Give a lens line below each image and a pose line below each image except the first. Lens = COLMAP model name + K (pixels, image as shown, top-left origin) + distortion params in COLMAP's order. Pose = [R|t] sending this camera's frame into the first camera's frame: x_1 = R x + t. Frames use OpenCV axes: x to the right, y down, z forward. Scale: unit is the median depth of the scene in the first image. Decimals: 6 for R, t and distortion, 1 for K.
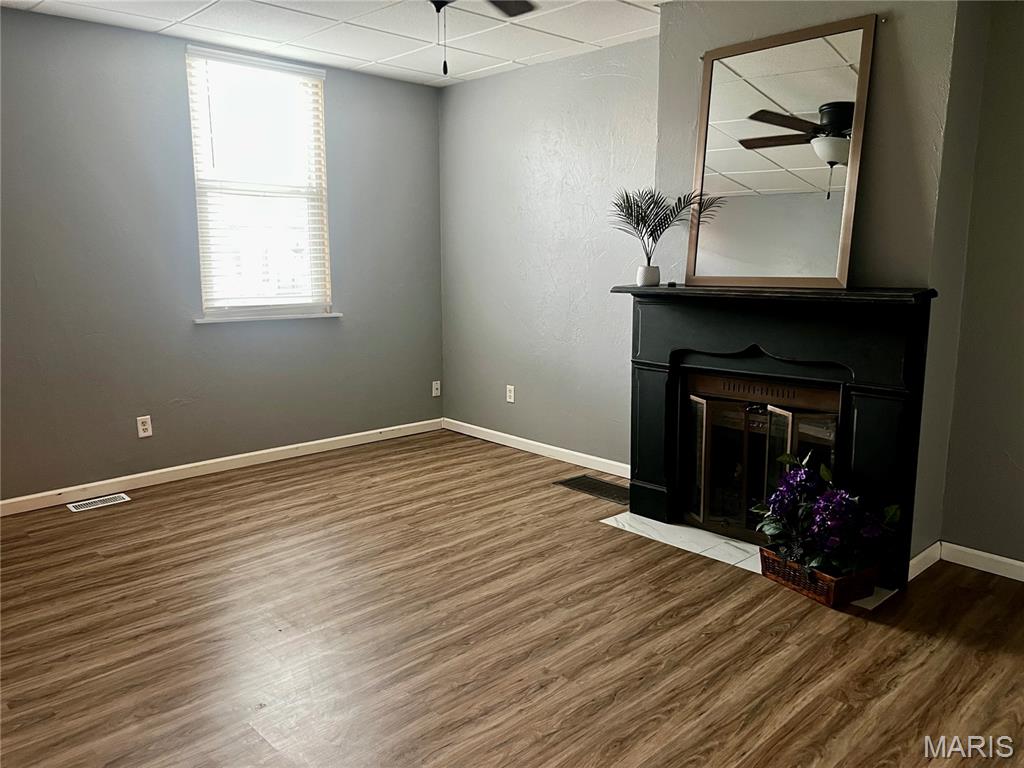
lens RADIAL K [[768.6, 0, 514.1], [0, 768.6, 386.1], [0, 0, 1]] dist [0.026159, -0.012085]
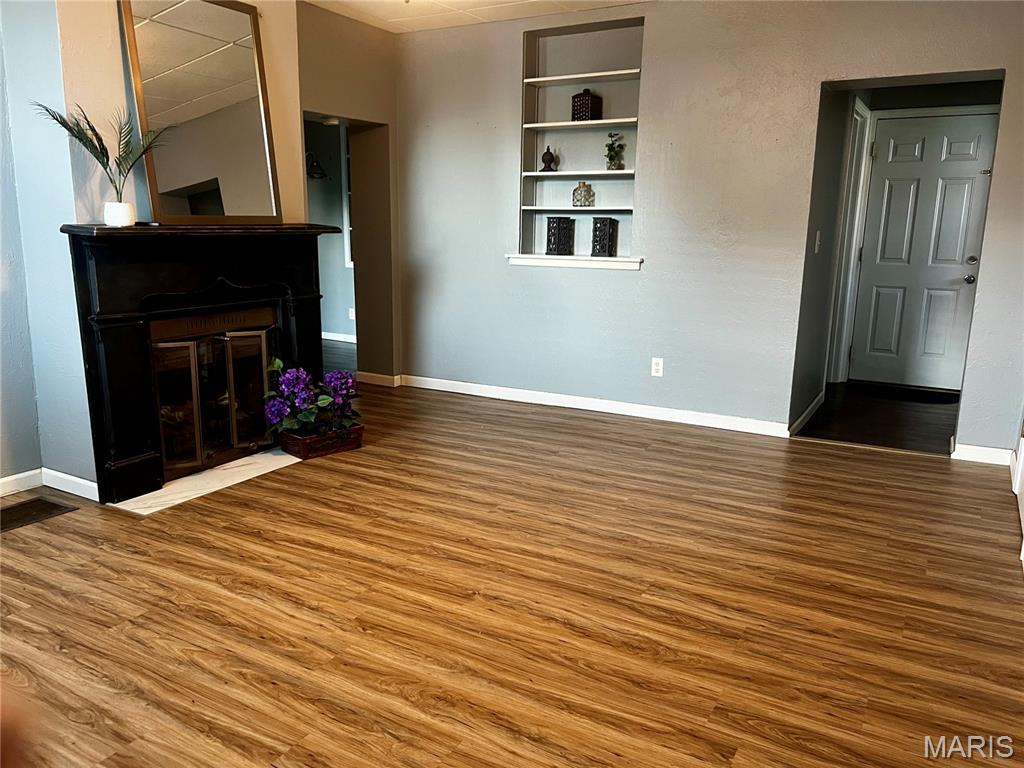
lens RADIAL K [[768.6, 0, 514.6], [0, 768.6, 384.6], [0, 0, 1]] dist [0.026159, -0.012085]
pose [[-0.279997, -0.203828, 0.938113, -0.924860], [0.147661, 0.956427, 0.251879, -0.133805], [-0.948577, 0.209048, -0.237700, 0.976041]]
